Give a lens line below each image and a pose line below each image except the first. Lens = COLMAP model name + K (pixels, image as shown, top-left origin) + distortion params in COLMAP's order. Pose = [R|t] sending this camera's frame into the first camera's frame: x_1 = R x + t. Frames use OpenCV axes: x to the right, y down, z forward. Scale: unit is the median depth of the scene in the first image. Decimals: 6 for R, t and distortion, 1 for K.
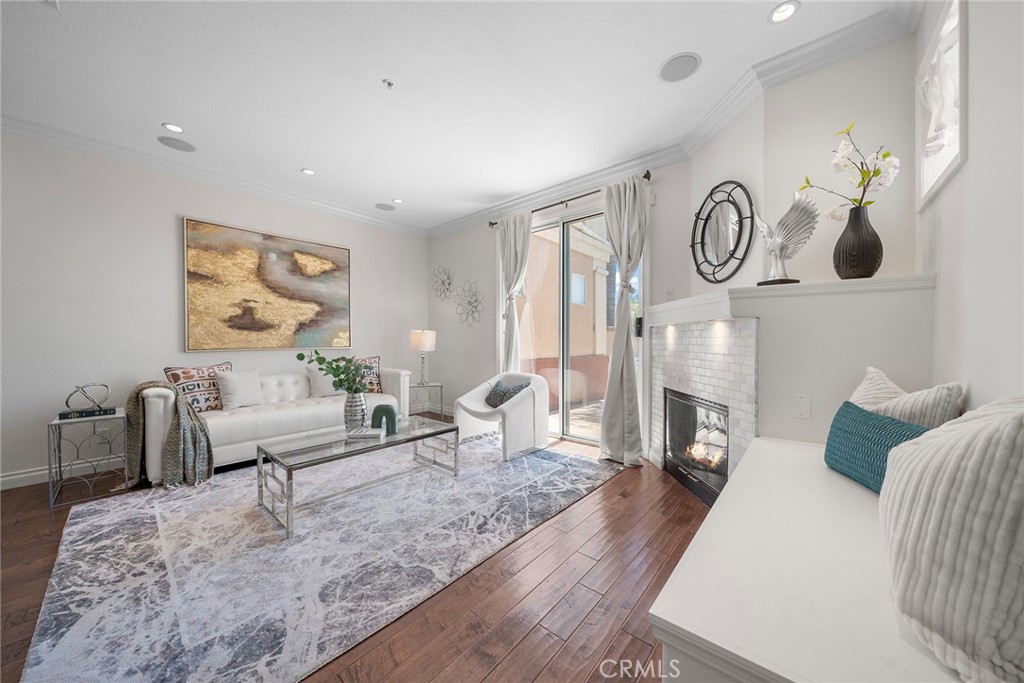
lens RADIAL K [[352.7, 0, 510.4], [0, 352.7, 342.0], [0, 0, 1]] dist [-0.001405, -0.000068]
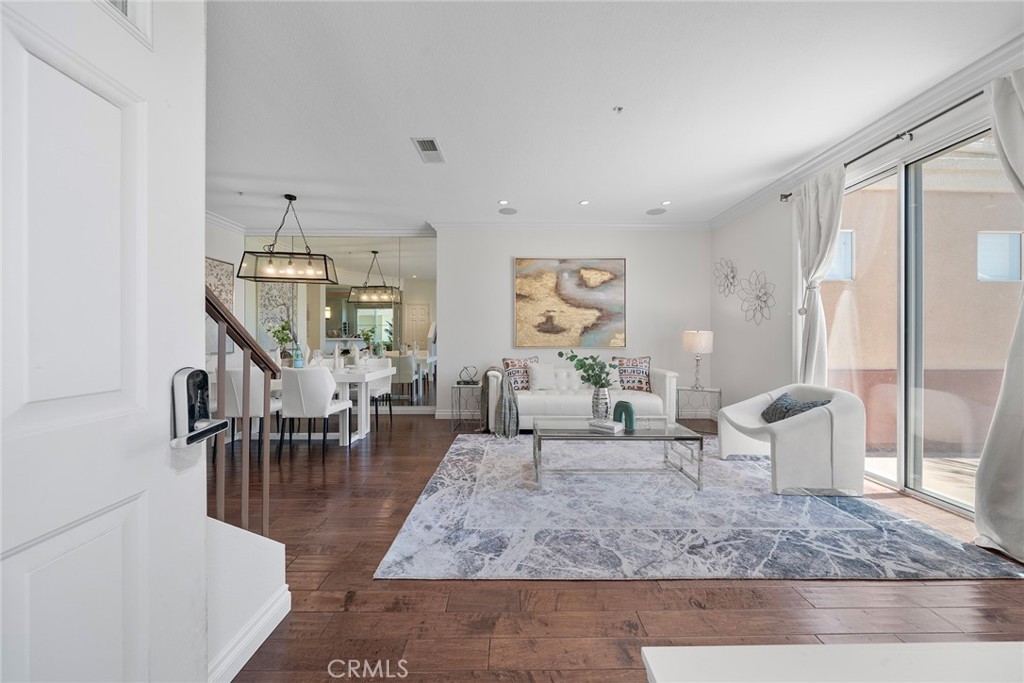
lens RADIAL K [[347.3, 0, 515.5], [0, 347.3, 338.2], [0, 0, 1]] dist [-0.001241, -0.000150]
pose [[0.665681, 0.000250, -0.746237, 0.195216], [-0.007776, 0.999948, -0.006602, -0.006118], [0.746196, 0.010198, 0.665648, 0.034800]]
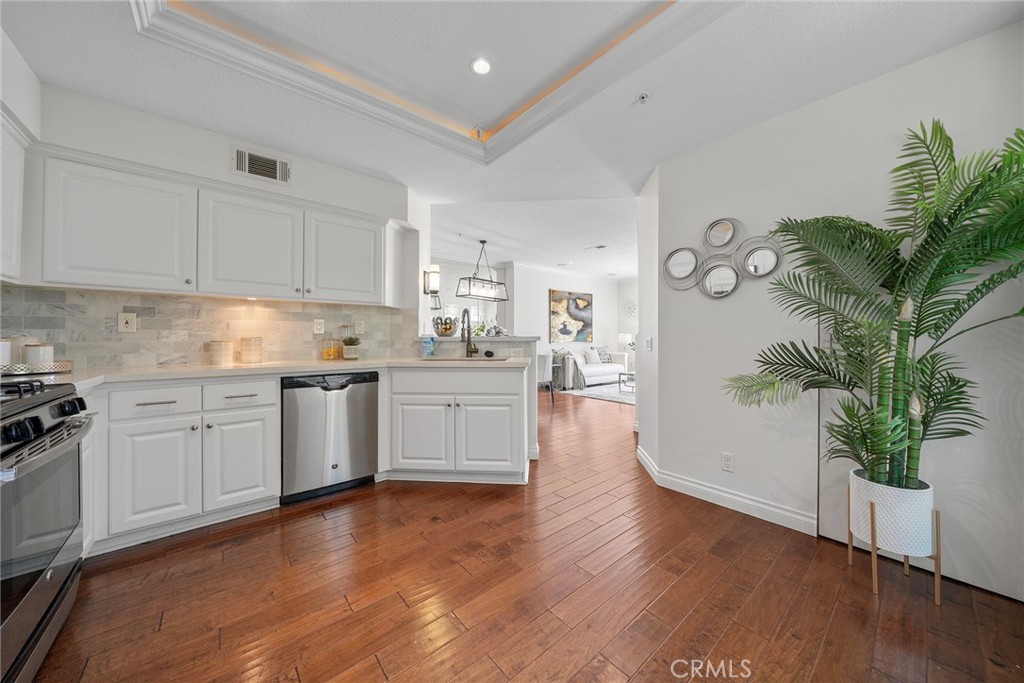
lens RADIAL K [[347.9, 0, 509.8], [0, 347.9, 340.1], [0, 0, 1]] dist [-0.005777, -0.000034]
pose [[0.986402, 0.000367, -0.164350, -0.929634], [-0.000199, 0.999999, 0.001039, 0.003421], [0.164351, -0.000992, 0.986401, -1.703625]]
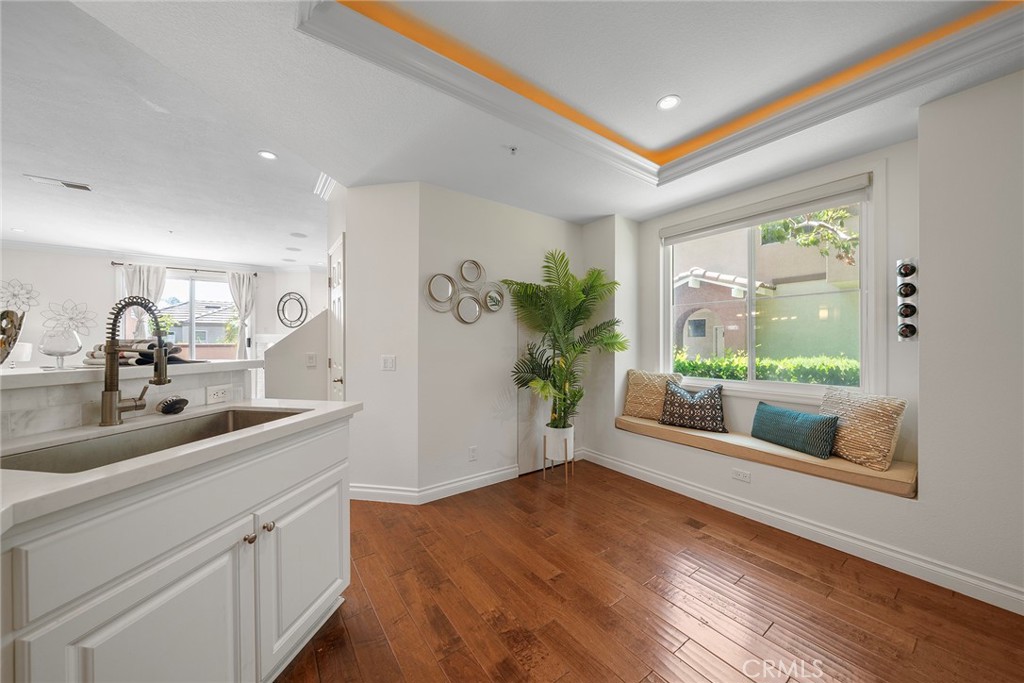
lens RADIAL K [[358.9, 0, 512.0], [0, 358.9, 341.5], [0, 0, 1]] dist [-0.000922, -0.000048]
pose [[0.231350, 0.002495, 0.972867, -1.560775], [0.005508, 0.999977, -0.003874, -0.036794], [-0.972855, 0.006254, 0.231331, -1.186579]]
